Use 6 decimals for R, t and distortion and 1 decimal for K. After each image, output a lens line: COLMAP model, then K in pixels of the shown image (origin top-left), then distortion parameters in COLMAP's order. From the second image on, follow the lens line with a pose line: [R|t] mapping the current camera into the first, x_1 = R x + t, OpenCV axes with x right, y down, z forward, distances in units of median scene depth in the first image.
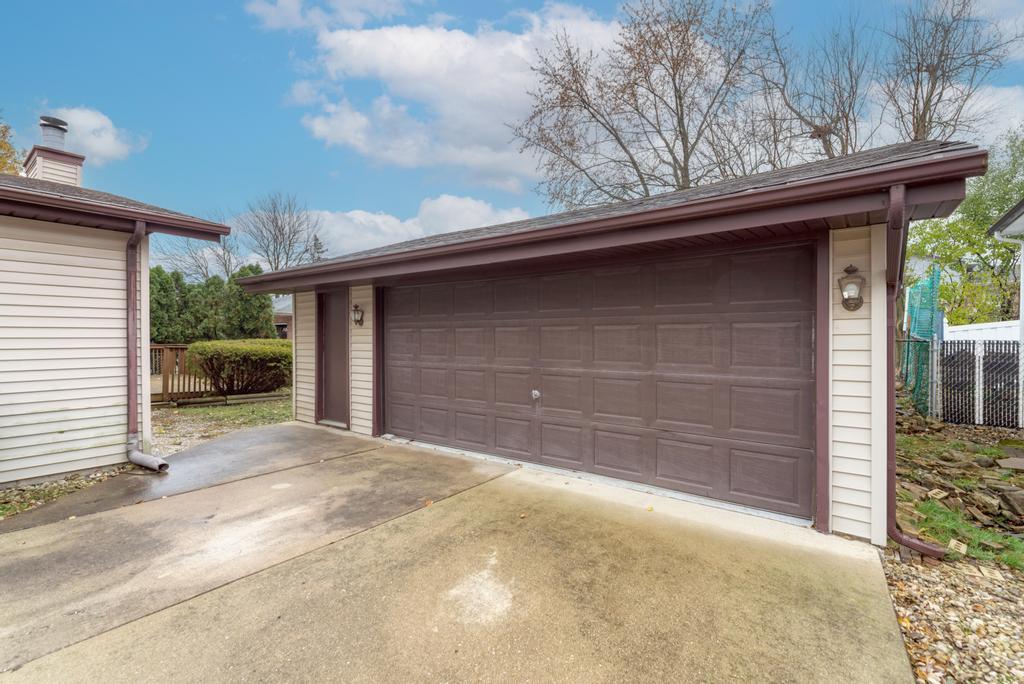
lens RADIAL K [[471.1, 0, 516.7], [0, 471.1, 342.1], [0, 0, 1]] dist [0.002282, -0.000179]
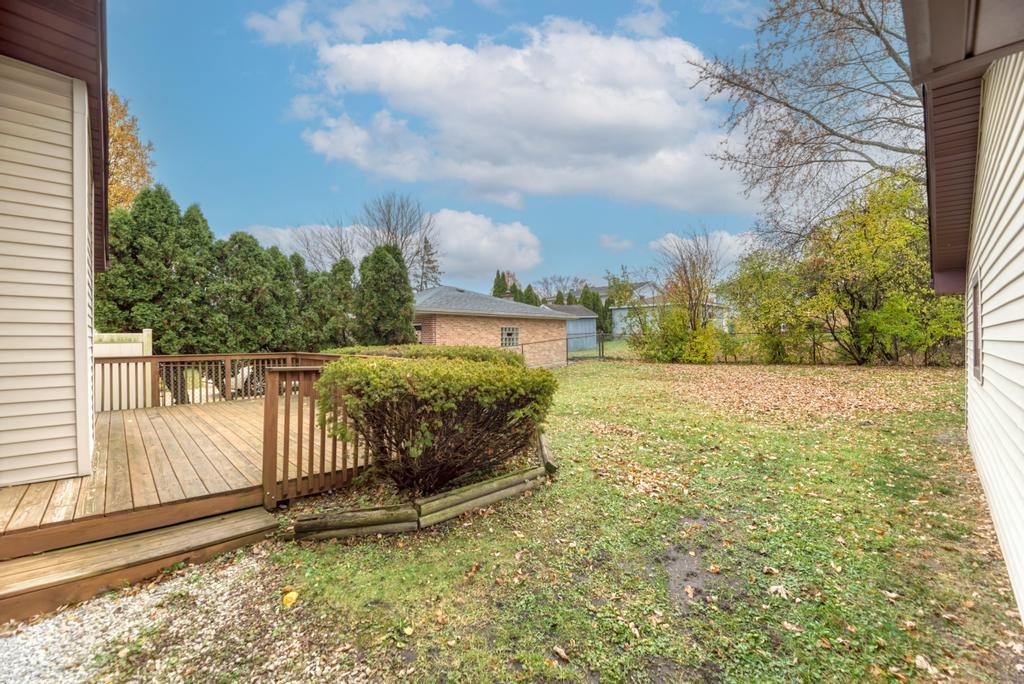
lens RADIAL K [[415.4, 0, 507.8], [0, 415.4, 344.5], [0, 0, 1]] dist [-0.002425, -0.000129]
pose [[0.987691, -0.002101, -0.156406, -1.139435], [0.002052, 0.999998, -0.000472, -0.022915], [0.156406, 0.000145, 0.987693, 1.591817]]
